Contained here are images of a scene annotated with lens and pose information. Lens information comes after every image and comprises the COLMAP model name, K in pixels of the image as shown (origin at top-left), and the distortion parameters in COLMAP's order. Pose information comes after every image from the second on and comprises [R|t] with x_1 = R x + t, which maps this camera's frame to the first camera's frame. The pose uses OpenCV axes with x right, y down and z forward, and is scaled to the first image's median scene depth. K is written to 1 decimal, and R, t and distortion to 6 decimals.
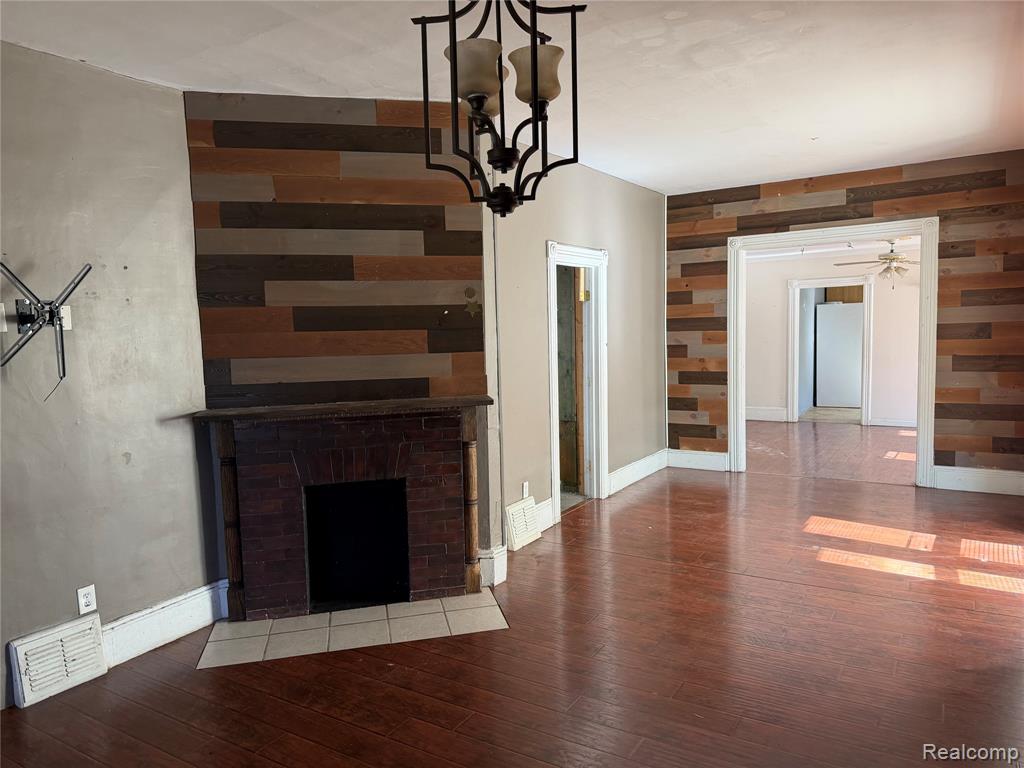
lens RADIAL K [[715.4, 0, 511.9], [0, 715.4, 387.8], [0, 0, 1]] dist [0.012455, 0.001932]
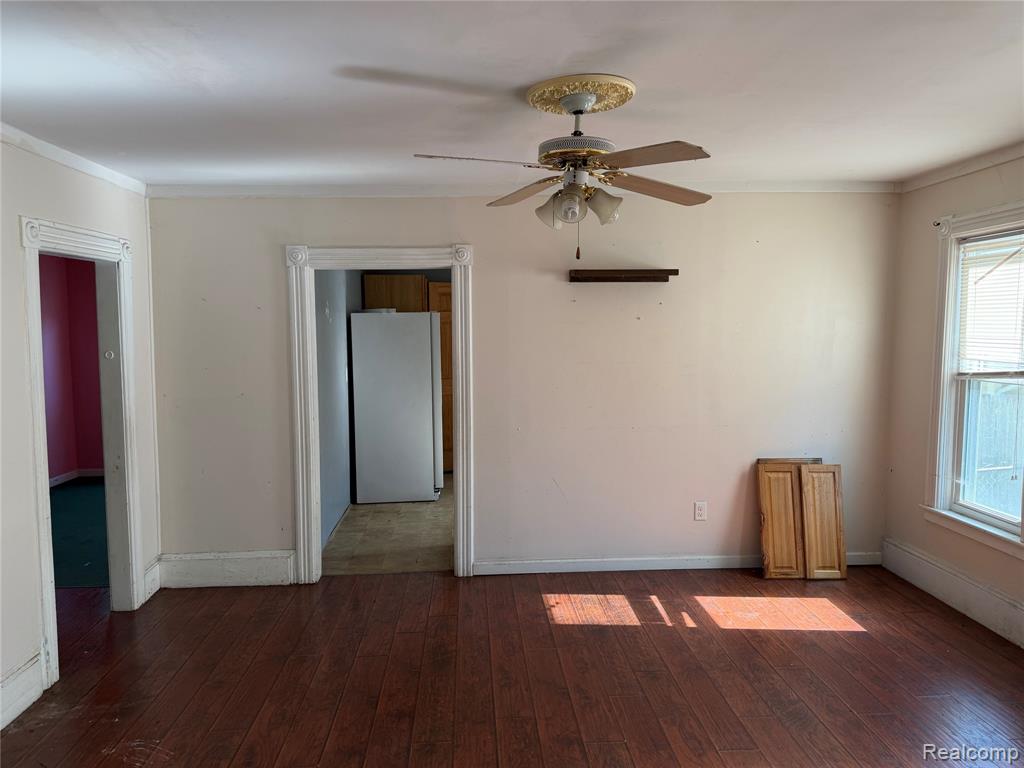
lens RADIAL K [[715.4, 0, 512.3], [0, 715.4, 385.8], [0, 0, 1]] dist [0.012455, 0.001932]
pose [[0.807921, -0.023114, 0.588837, 0.245328], [0.037759, 0.999208, -0.012585, -0.059767], [-0.588079, 0.032402, 0.808154, 0.591738]]
